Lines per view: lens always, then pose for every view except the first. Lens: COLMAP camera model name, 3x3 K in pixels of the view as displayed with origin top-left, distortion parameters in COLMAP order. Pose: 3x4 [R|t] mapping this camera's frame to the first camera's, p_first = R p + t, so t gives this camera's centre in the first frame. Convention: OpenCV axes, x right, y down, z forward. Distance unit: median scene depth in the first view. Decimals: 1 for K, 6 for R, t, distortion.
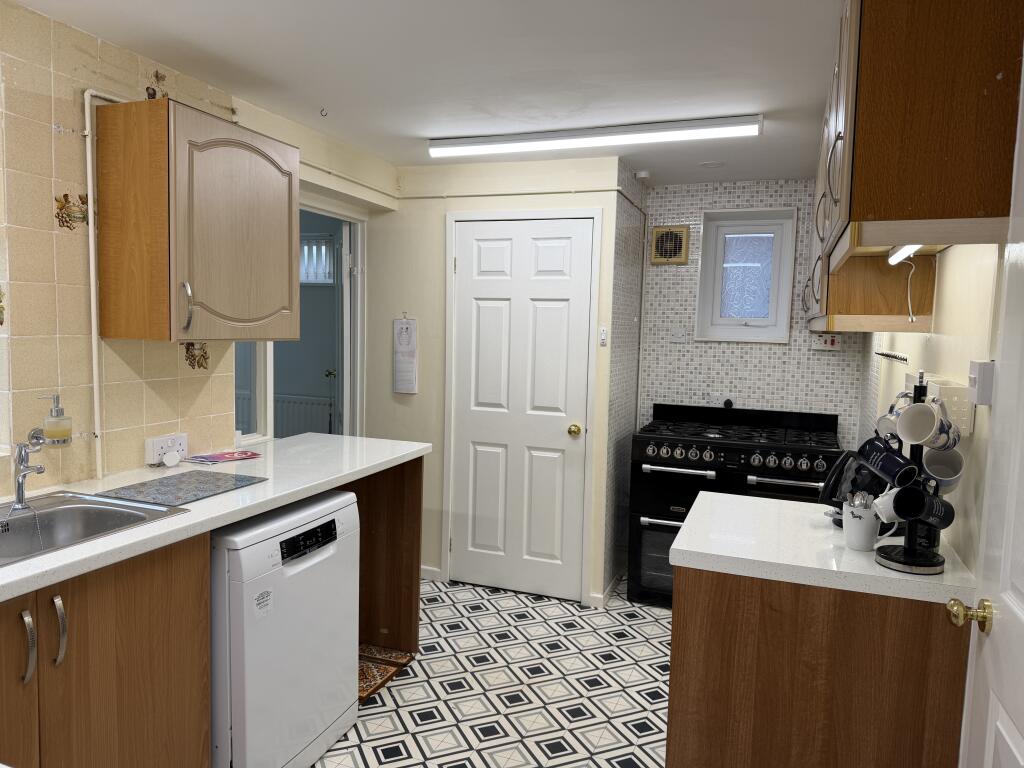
lens RADIAL K [[704.3, 0, 512.5], [0, 704.3, 380.6], [0, 0, 1]] dist [0.001604, -0.002196]
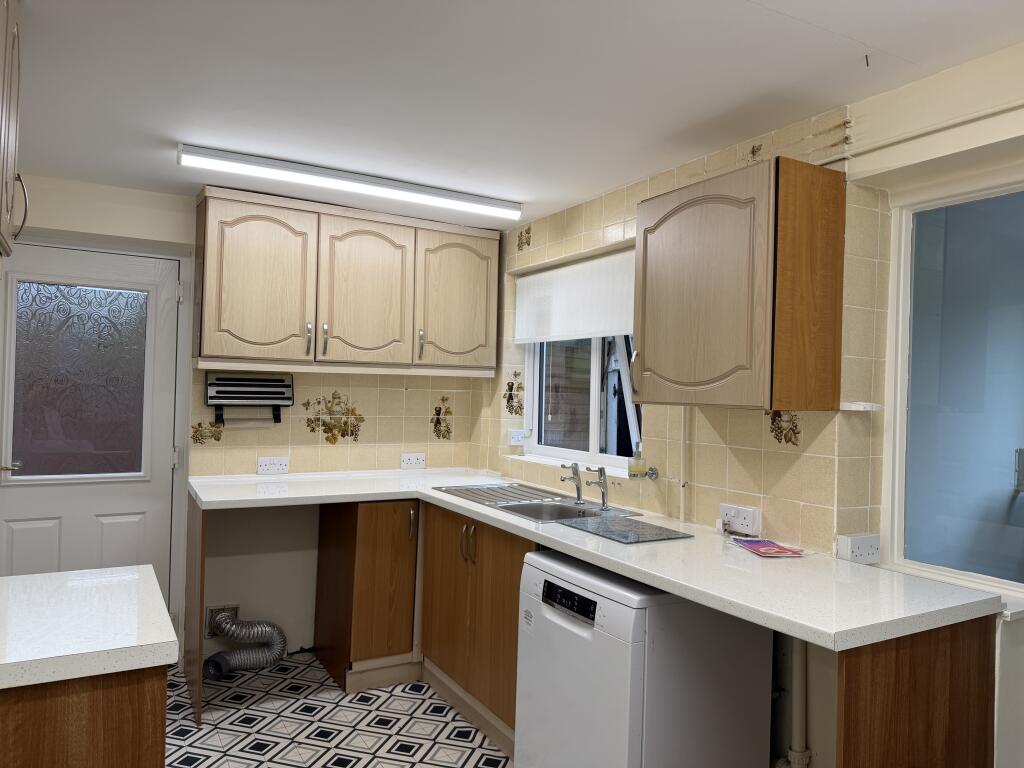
lens RADIAL K [[704.3, 0, 510.2], [0, 704.3, 388.7], [0, 0, 1]] dist [0.001604, -0.002196]
pose [[-0.621498, -0.042563, -0.782259, 0.510217], [-0.104081, 0.994158, 0.028599, -0.082567], [0.776471, 0.099192, -0.622297, 1.420965]]
